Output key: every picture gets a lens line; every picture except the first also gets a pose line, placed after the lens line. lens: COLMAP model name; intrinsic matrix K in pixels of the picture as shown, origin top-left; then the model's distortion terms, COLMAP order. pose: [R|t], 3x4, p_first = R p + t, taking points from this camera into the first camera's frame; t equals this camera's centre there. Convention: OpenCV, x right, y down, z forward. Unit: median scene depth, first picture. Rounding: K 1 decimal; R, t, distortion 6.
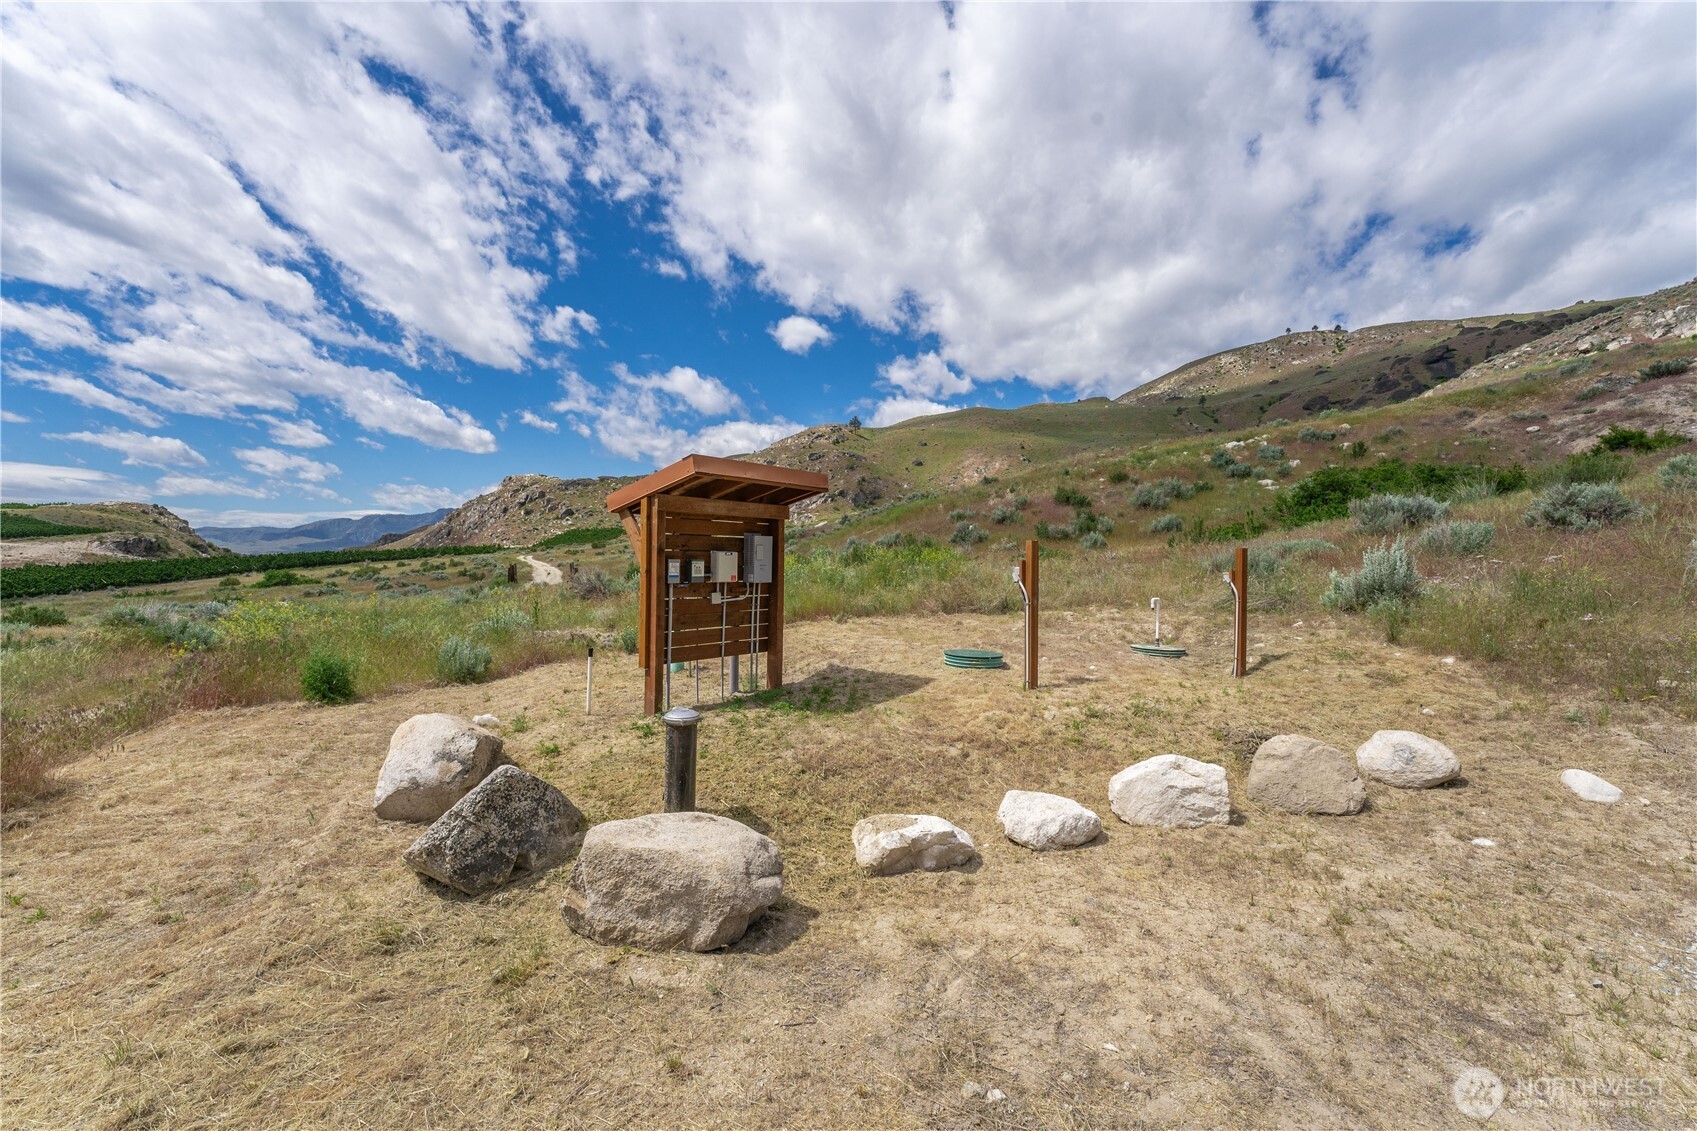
lens RADIAL K [[666.0, 0, 849.2], [0, 666.0, 570.6], [0, 0, 1]] dist [0.001108, 0.000001]
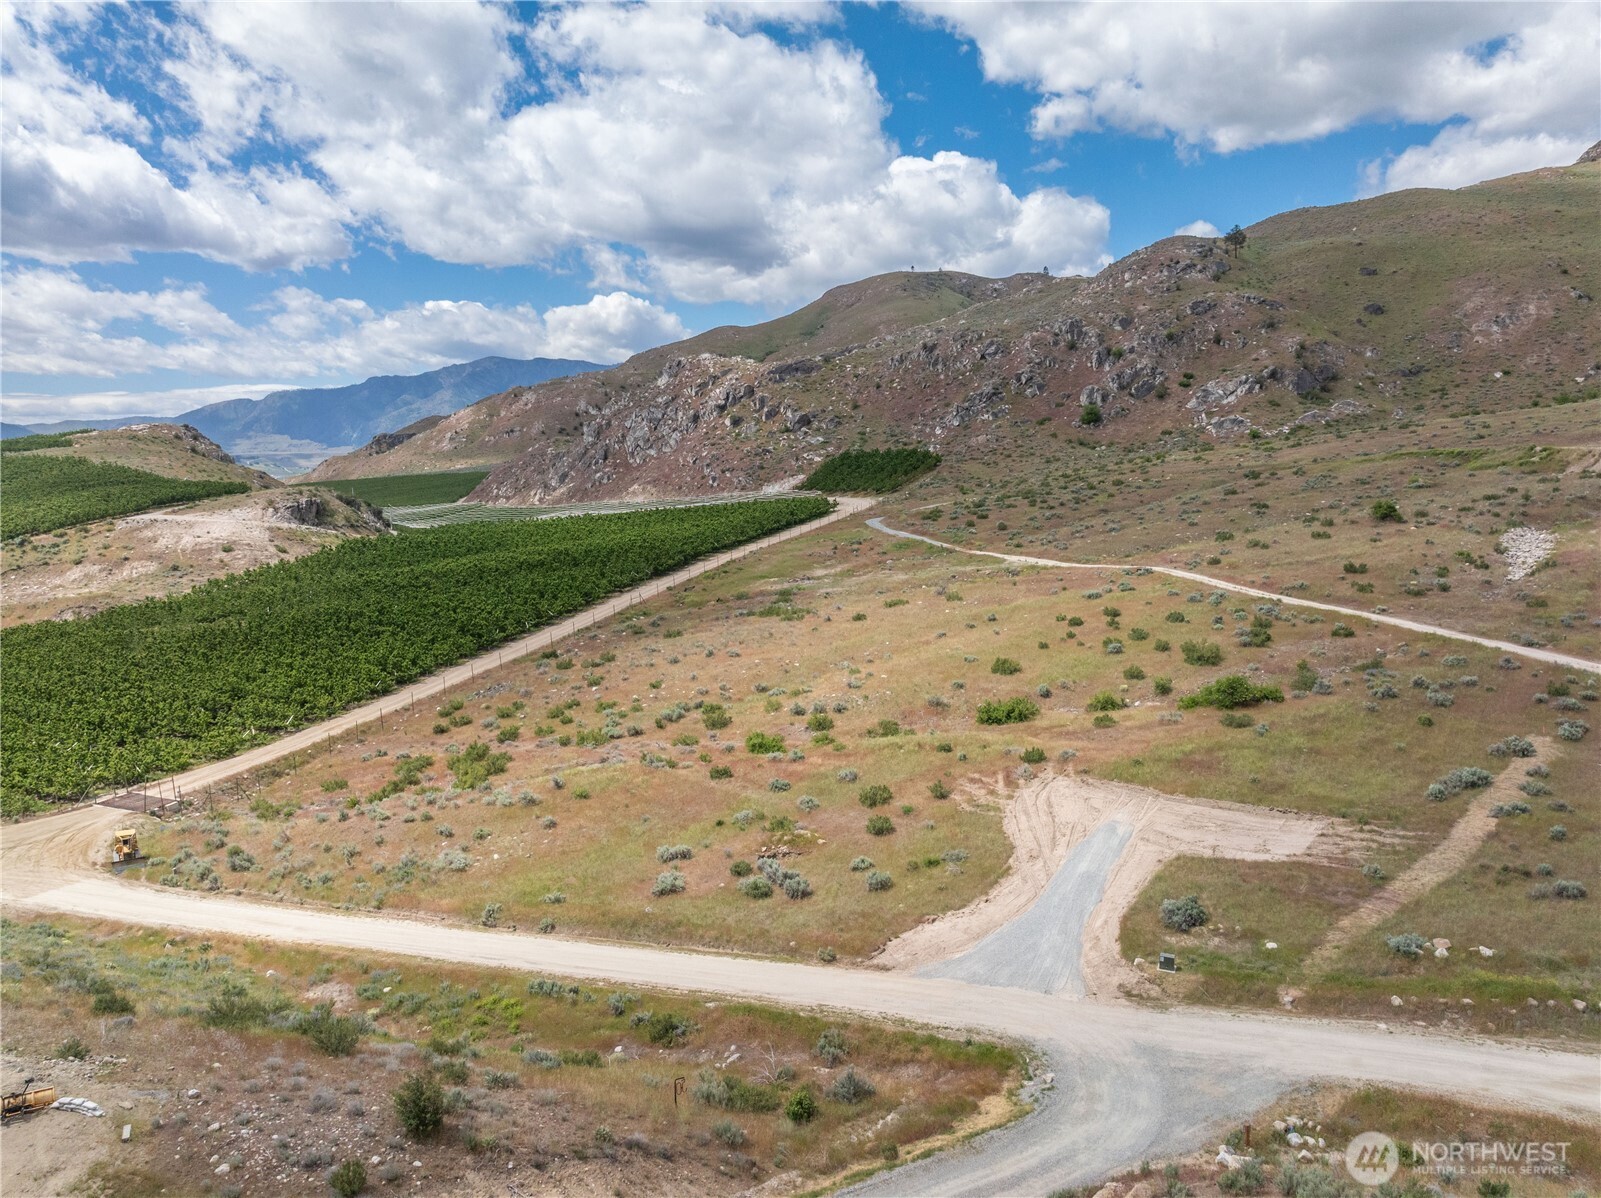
lens RADIAL K [[1117.9, 0, 810.9], [0, 1117.9, 567.0], [0, 0, 1]] dist [-0.041987, 0.010047]
pose [[0.984841, -0.012932, -0.172977, -0.226272], [0.030263, 0.994732, 0.097937, -0.050691], [0.170799, -0.101687, 0.980045, -0.042303]]
